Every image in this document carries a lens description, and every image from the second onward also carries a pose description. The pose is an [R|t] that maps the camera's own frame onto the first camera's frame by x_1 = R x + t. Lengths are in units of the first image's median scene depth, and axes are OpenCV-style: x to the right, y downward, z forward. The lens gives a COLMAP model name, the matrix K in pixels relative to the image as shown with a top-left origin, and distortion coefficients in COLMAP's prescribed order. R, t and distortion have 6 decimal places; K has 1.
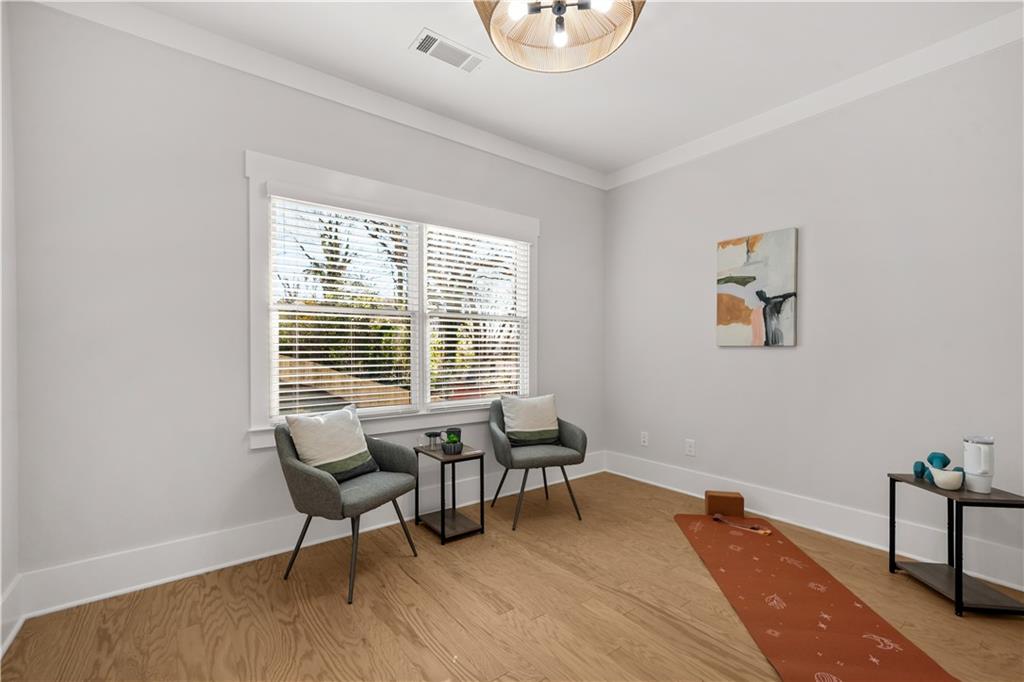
lens RADIAL K [[451.4, 0, 513.6], [0, 451.4, 351.8], [0, 0, 1]] dist [0.015544, 0.000290]
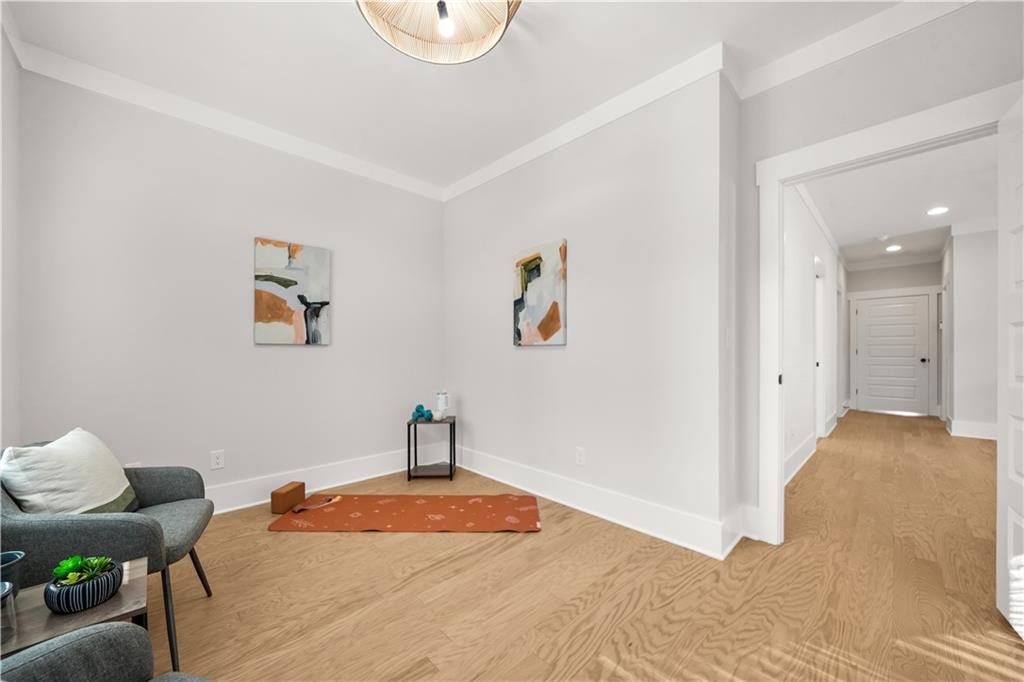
lens RADIAL K [[378.6, 0, 511.0], [0, 378.6, 350.3], [0, 0, 1]] dist [-0.000472, 0.000003]
pose [[-0.105169, 0.001824, 0.994453, -0.454162], [0.006994, 0.999975, -0.001094, 0.007023], [-0.994430, 0.006840, -0.105179, 0.596200]]
